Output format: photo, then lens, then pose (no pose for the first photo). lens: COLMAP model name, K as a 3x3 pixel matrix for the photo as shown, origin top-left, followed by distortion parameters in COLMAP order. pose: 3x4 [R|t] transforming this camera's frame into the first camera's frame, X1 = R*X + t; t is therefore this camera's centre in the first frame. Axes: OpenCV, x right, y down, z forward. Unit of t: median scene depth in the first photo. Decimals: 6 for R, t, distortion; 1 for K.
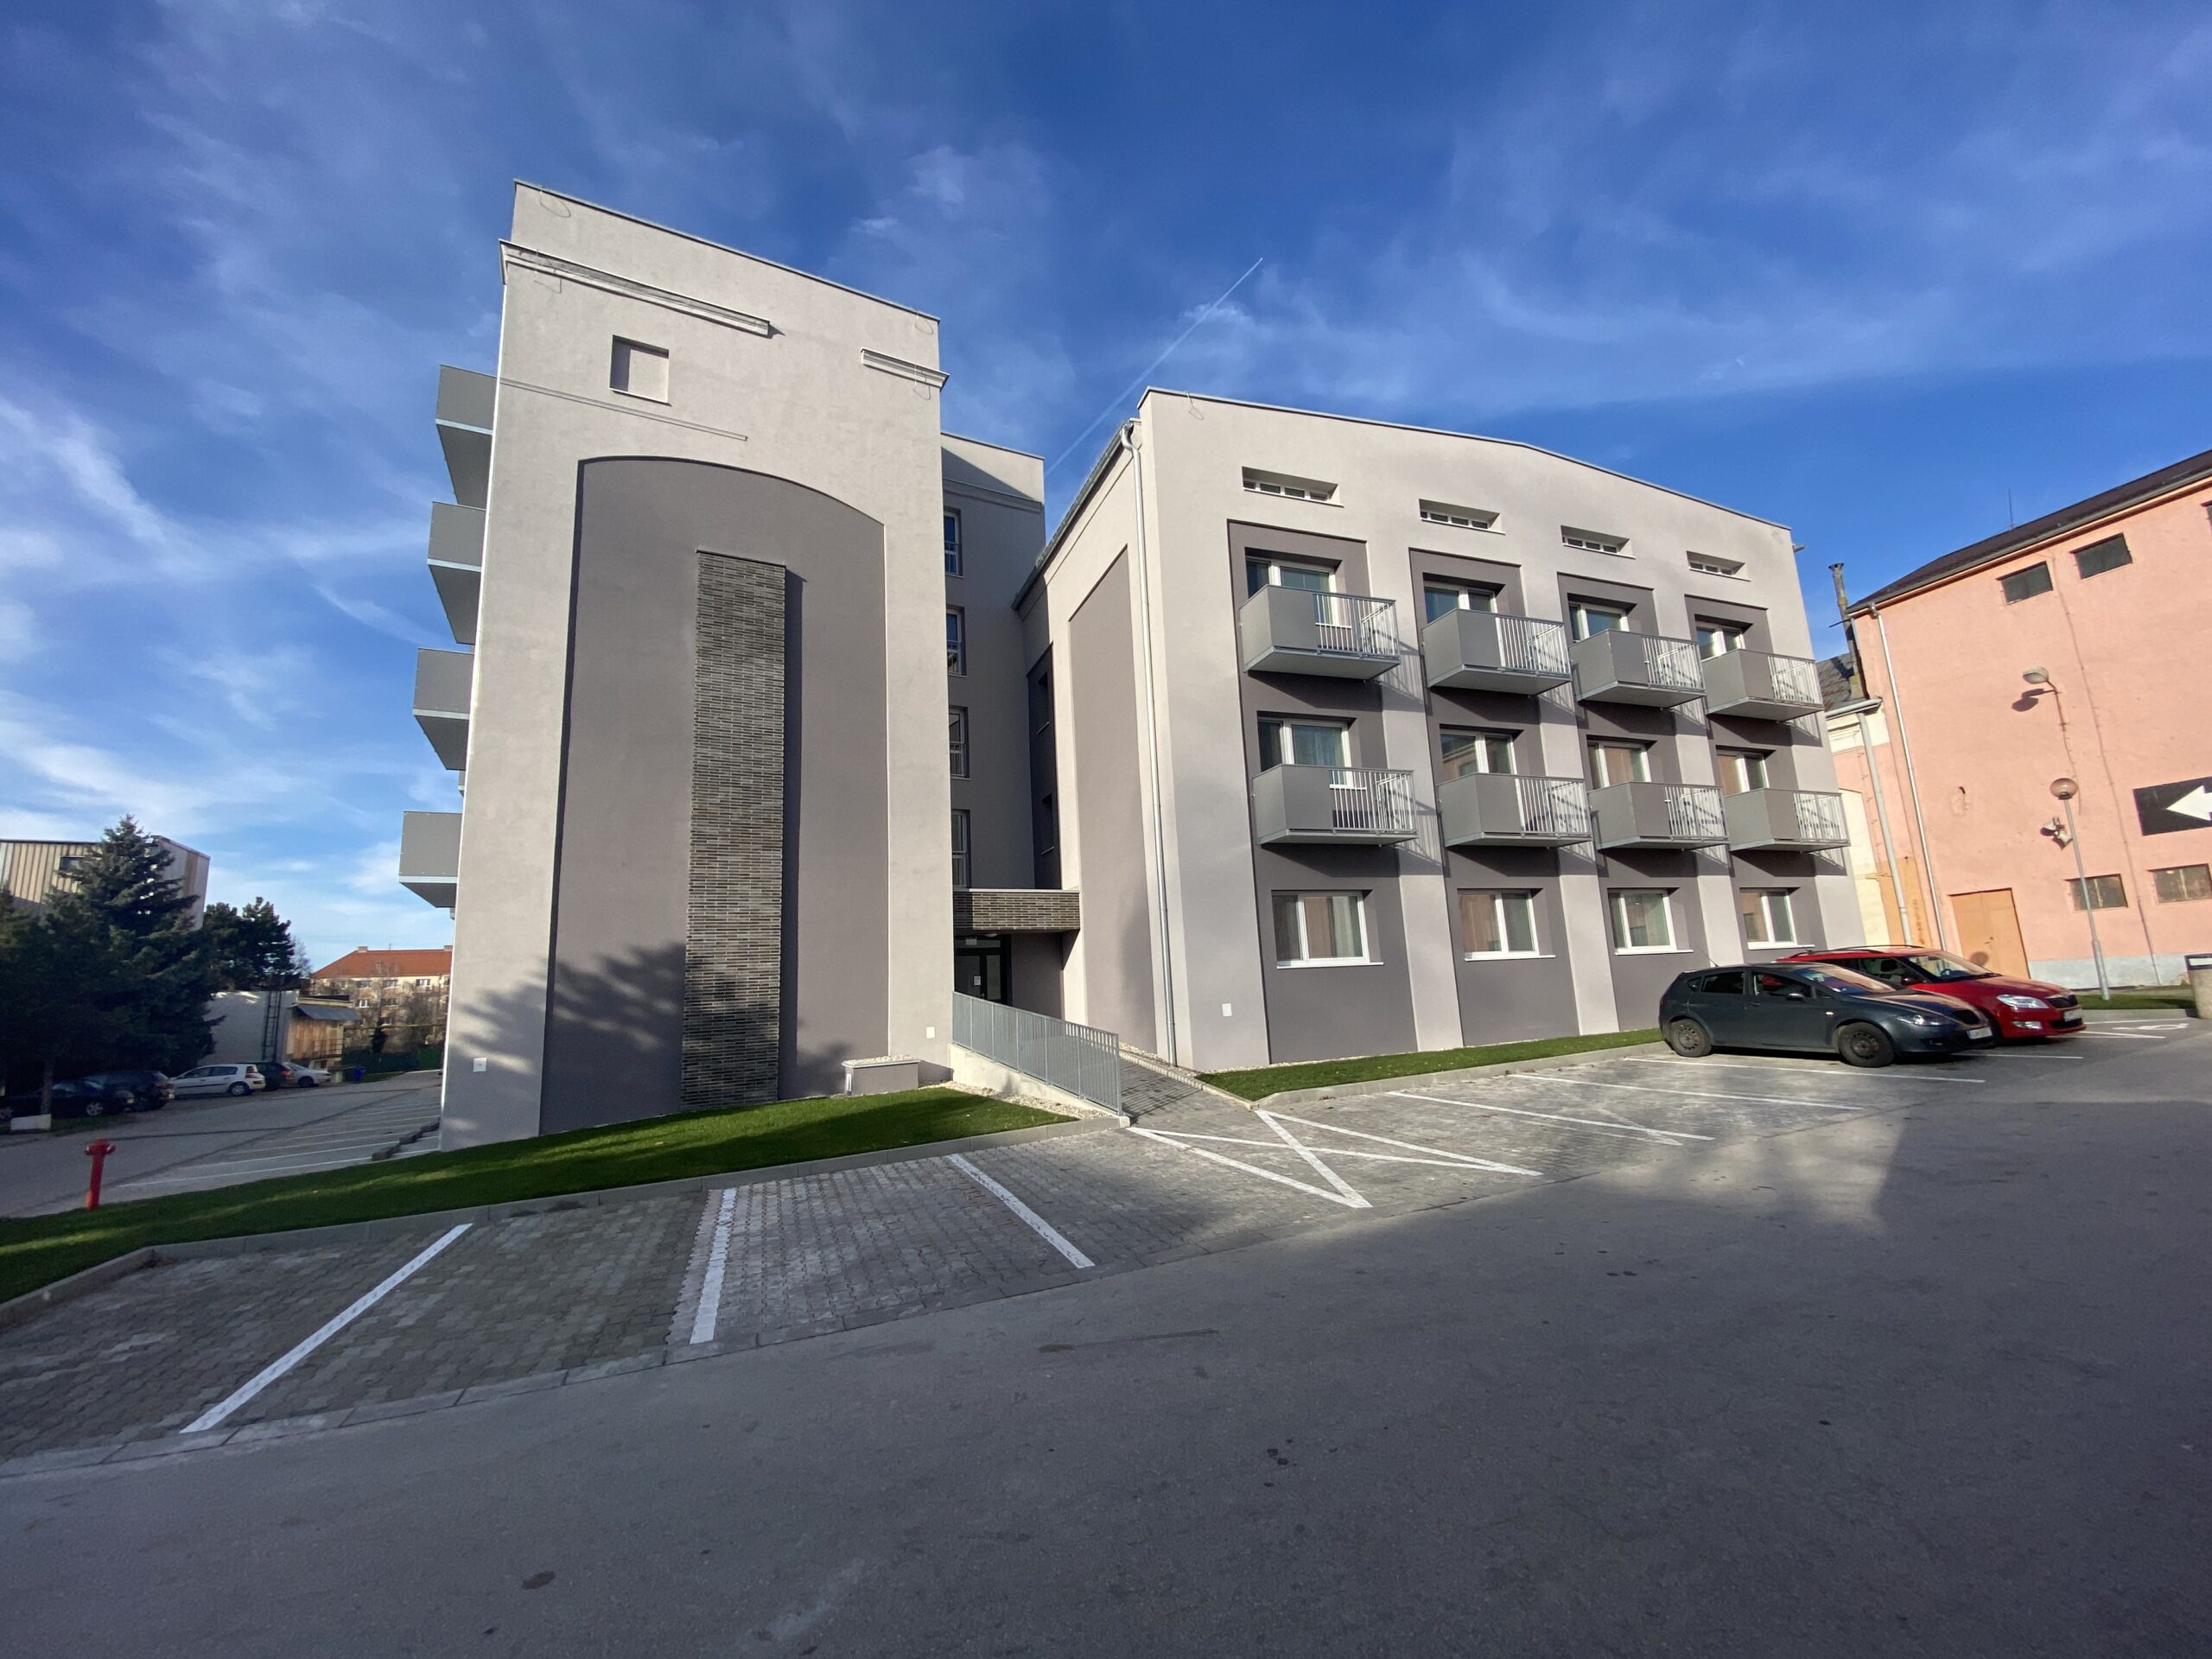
lens RADIAL K [[873.2, 0, 1106.0], [0, 873.2, 829.5], [0, 0, 1]] dist [-0.012059, -0.000017]
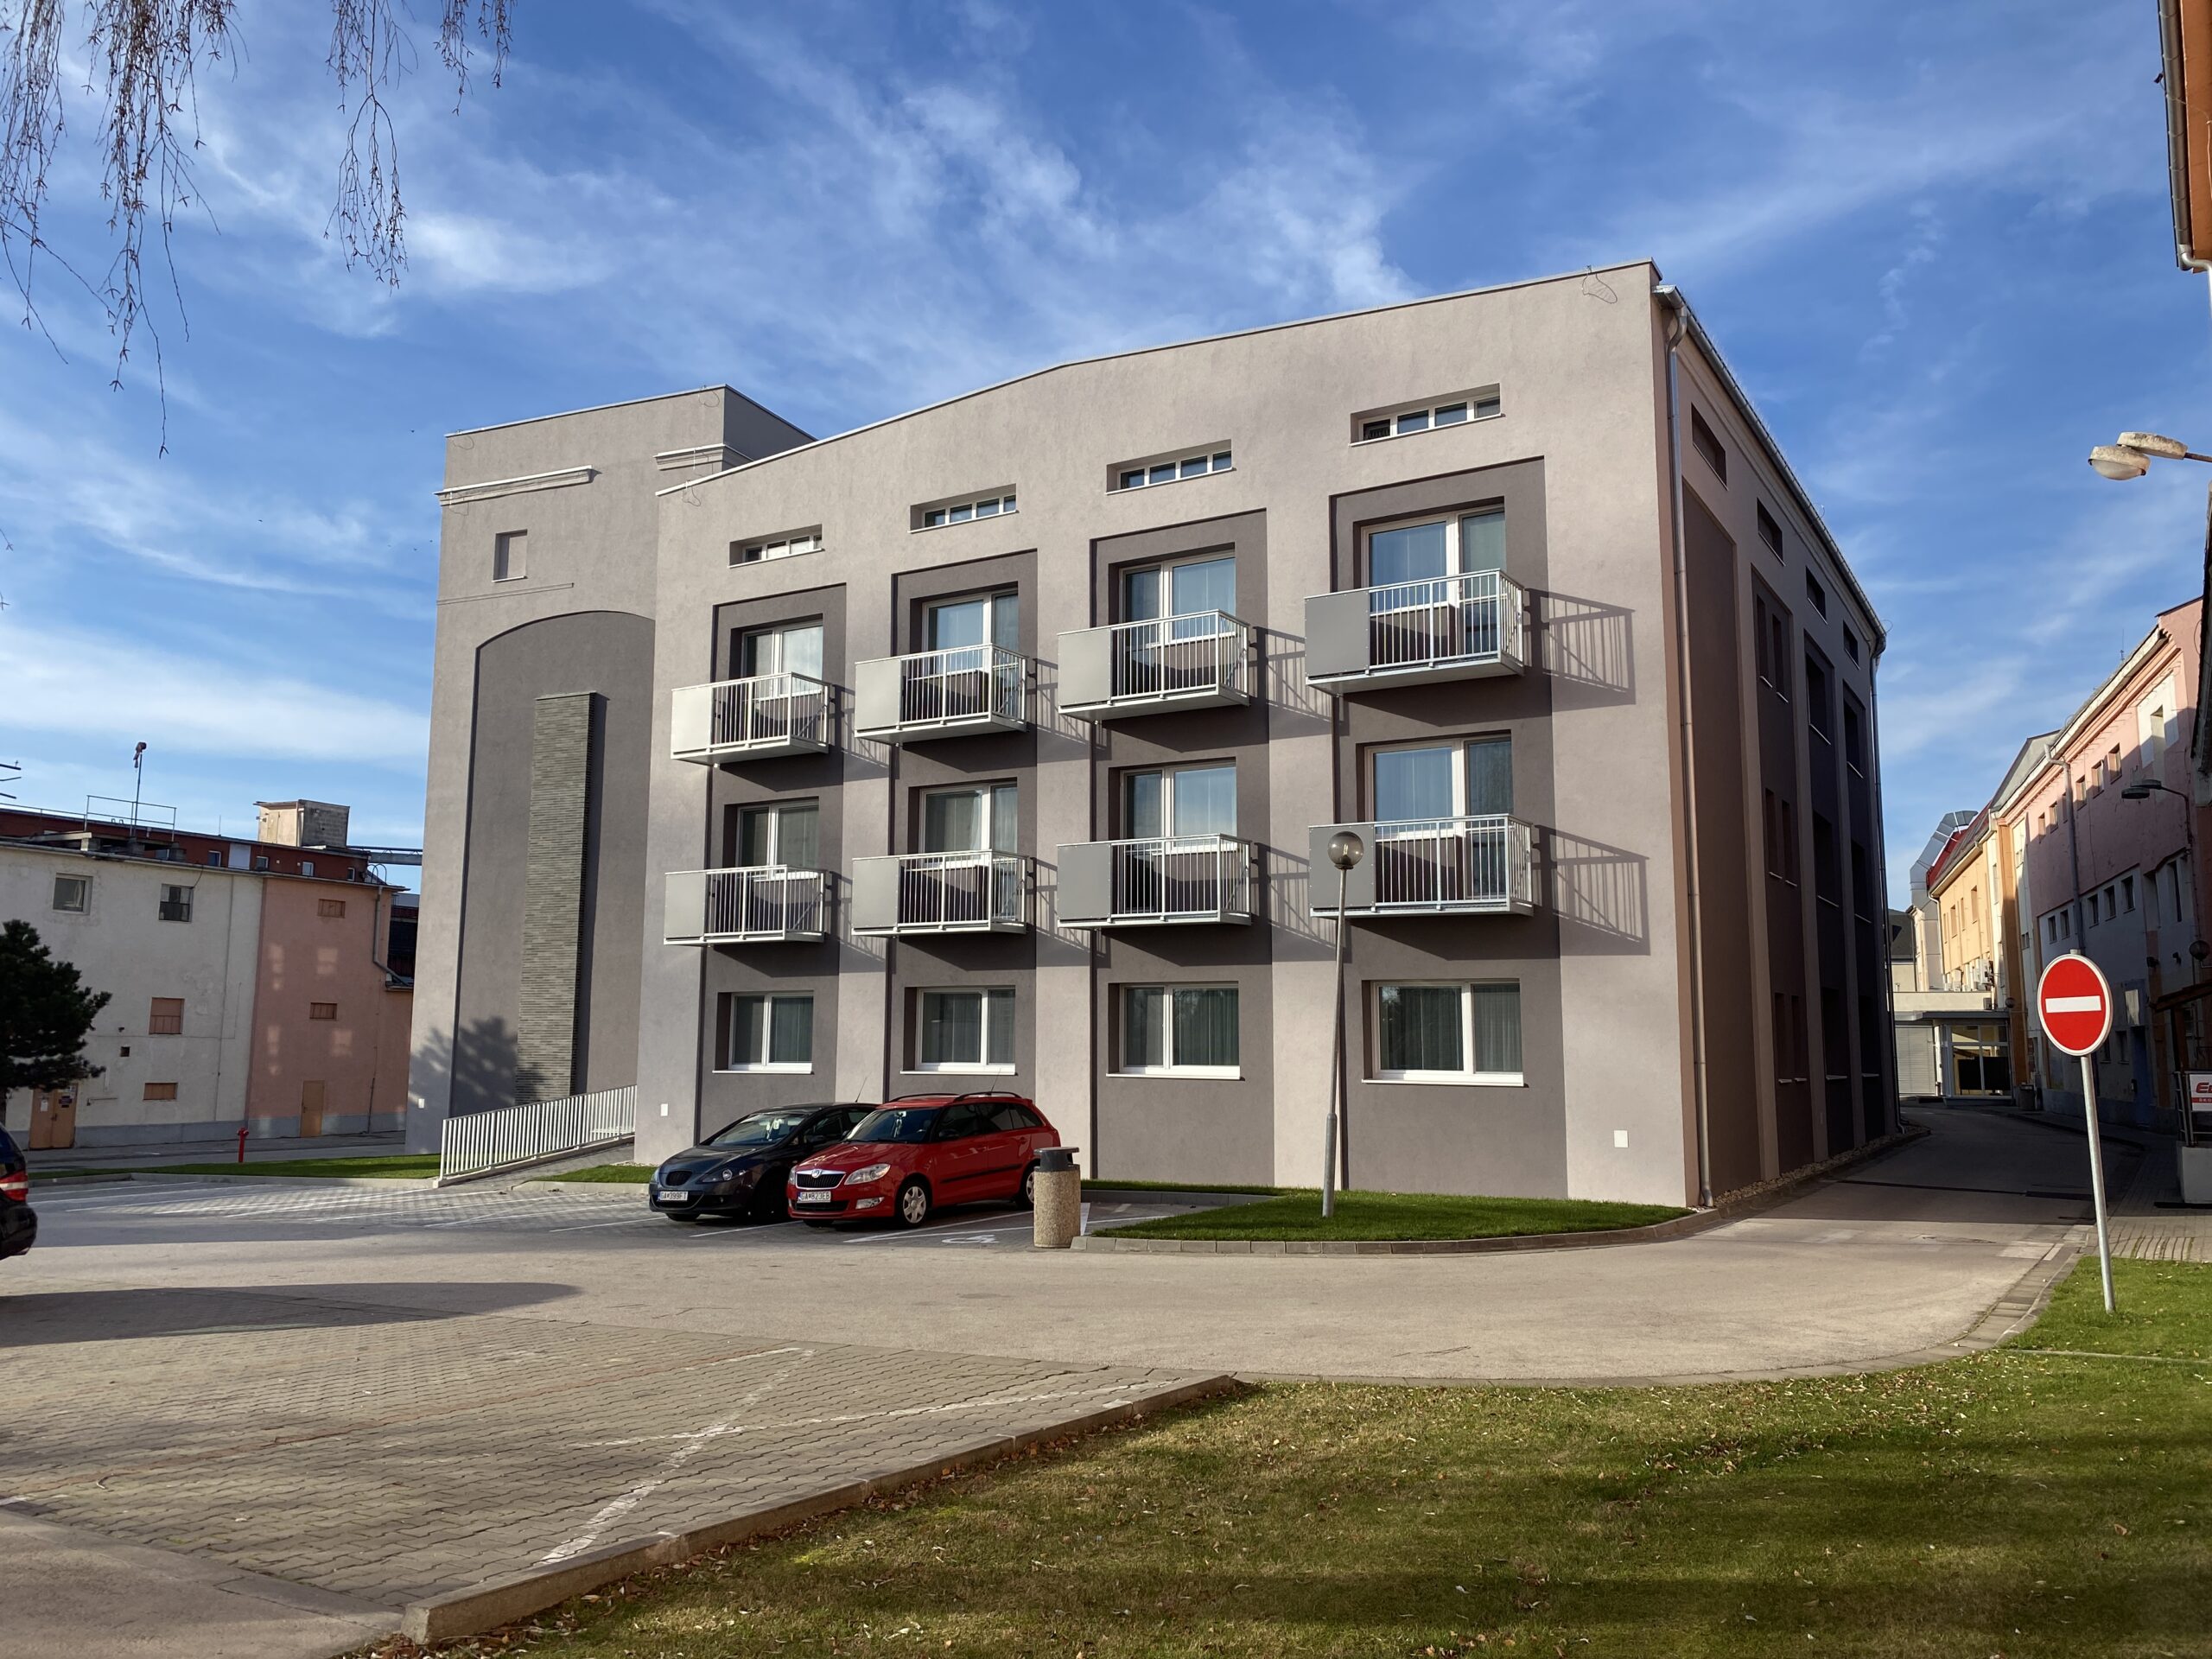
lens RADIAL K [[1687.1, 0, 1106.0], [0, 1687.1, 829.5], [0, 0, 1]] dist [-0.001612, -0.000141]
pose [[0.602193, -0.052059, -0.796651, 1.845362], [0.089524, 0.995981, 0.002587, -0.072408], [0.793315, -0.072878, 0.604434, 0.195755]]
